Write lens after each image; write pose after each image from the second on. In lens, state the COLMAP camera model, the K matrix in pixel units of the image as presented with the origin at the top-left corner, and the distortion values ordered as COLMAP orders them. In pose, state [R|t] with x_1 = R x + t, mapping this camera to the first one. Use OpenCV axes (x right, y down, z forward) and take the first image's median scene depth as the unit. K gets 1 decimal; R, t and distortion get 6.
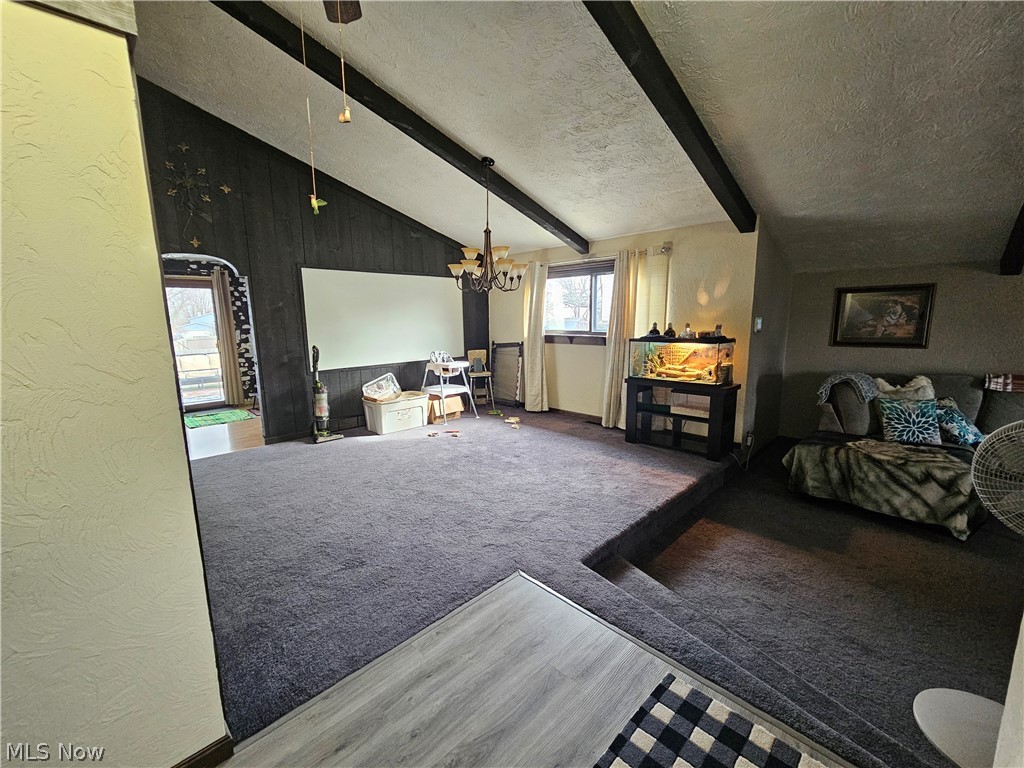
lens RADIAL K [[418.9, 0, 504.8], [0, 418.9, 388.3], [0, 0, 1]] dist [-0.009890, -0.000325]
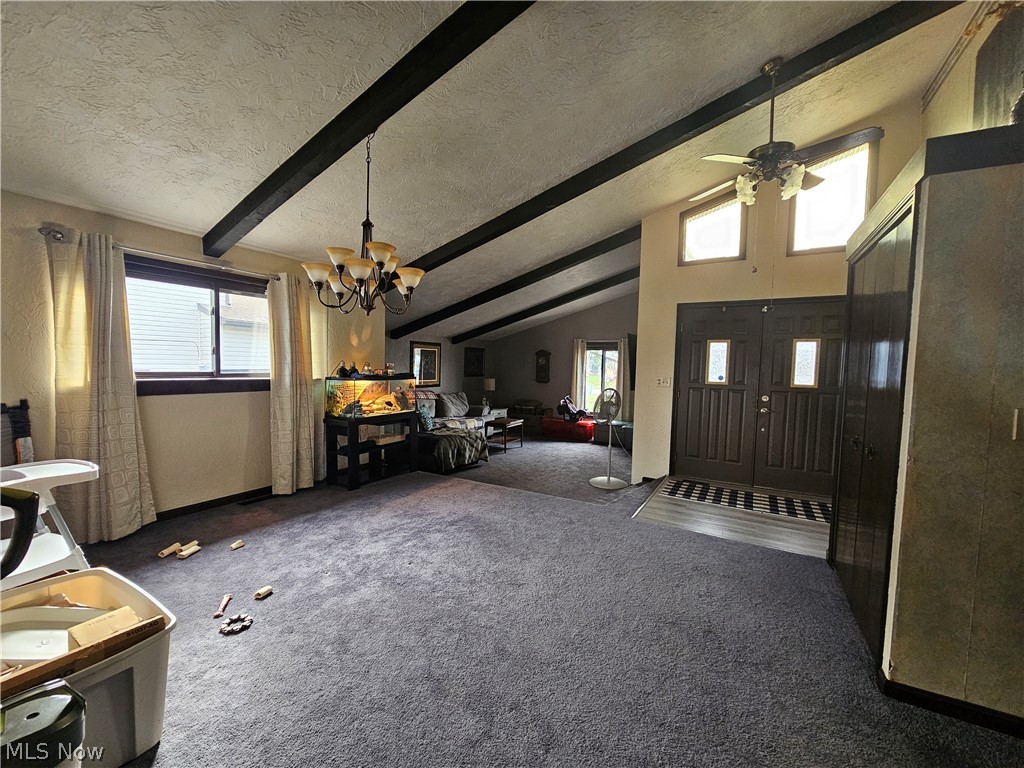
lens RADIAL K [[418.9, 0, 507.9], [0, 418.9, 384.7], [0, 0, 1]] dist [-0.009890, -0.000325]
pose [[-0.259420, -0.050317, 0.964453, -0.616401], [0.132981, 0.987268, 0.087277, -0.124485], [-0.956565, 0.150896, -0.249426, 0.797133]]
